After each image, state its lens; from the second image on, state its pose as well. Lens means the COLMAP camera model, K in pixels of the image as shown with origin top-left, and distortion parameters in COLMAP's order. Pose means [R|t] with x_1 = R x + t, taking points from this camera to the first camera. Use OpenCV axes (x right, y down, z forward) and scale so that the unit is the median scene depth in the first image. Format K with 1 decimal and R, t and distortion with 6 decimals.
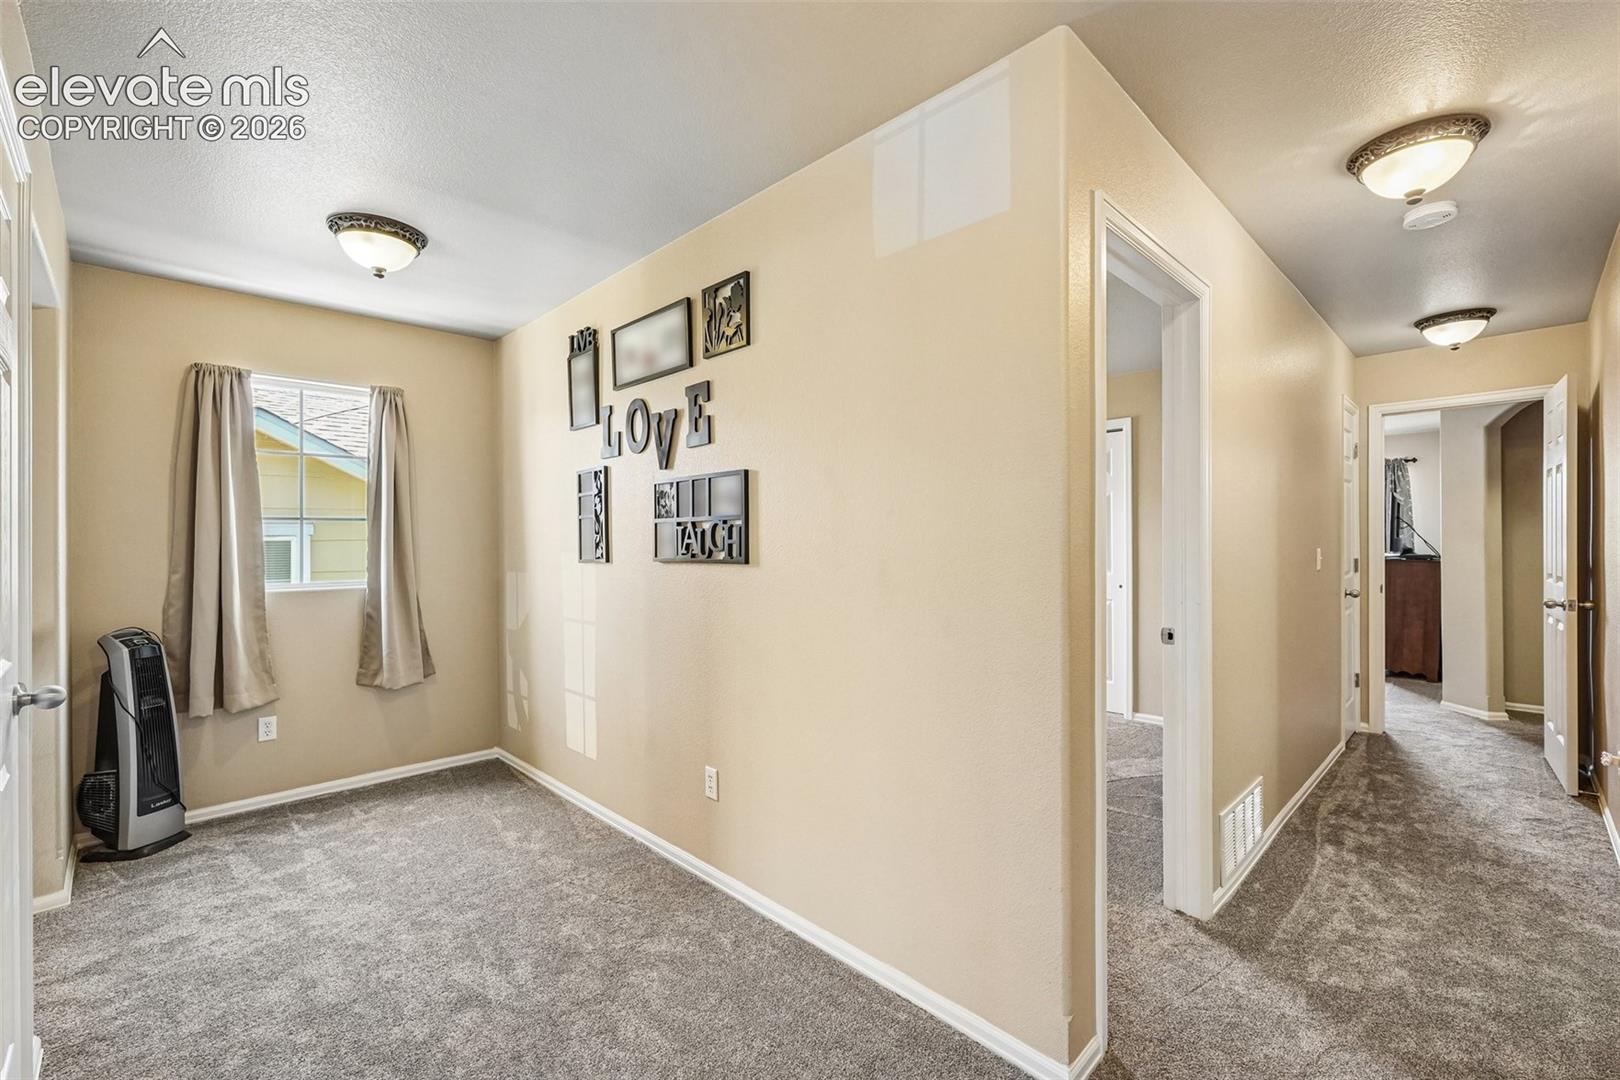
lens RADIAL K [[696.7, 0, 811.8], [0, 696.7, 543.5], [0, 0, 1]] dist [0.000085, 0.000116]
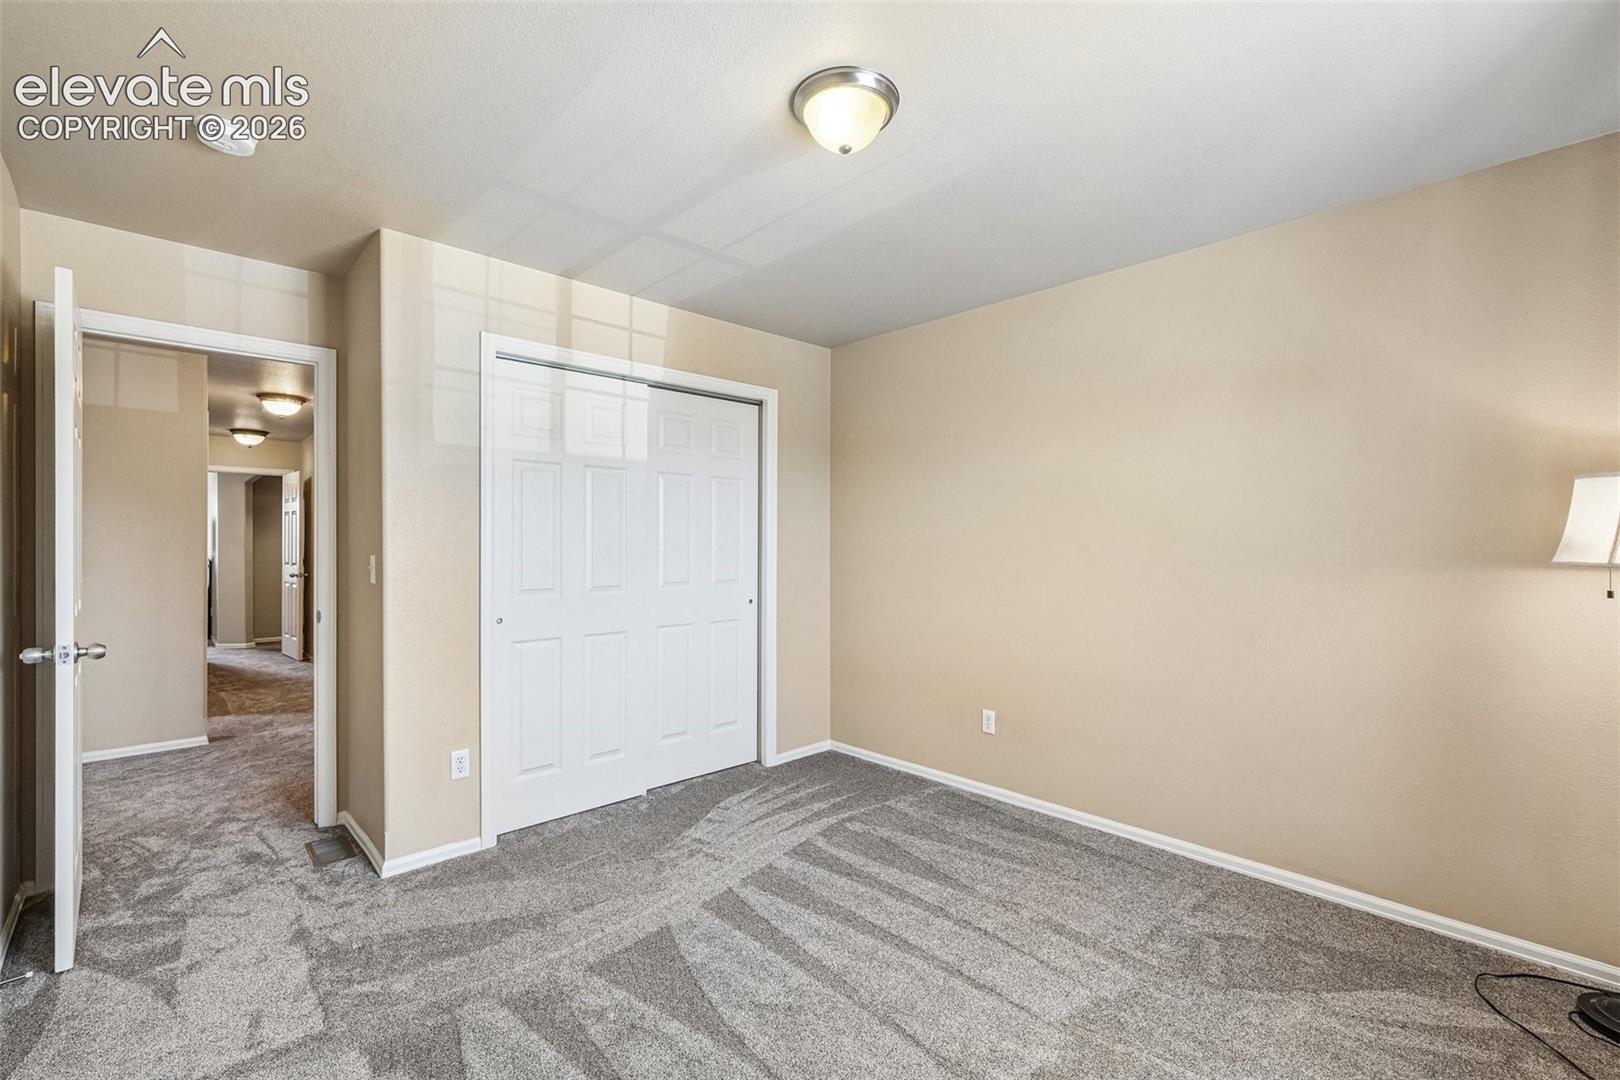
lens RADIAL K [[696.7, 0, 811.8], [0, 696.7, 543.5], [0, 0, 1]] dist [0.000085, 0.000116]
pose [[0.023151, 0.011234, 0.999669, -0.969957], [0.001421, 0.999935, -0.011270, 0.012064], [-0.999731, 0.001682, 0.023134, -0.604250]]
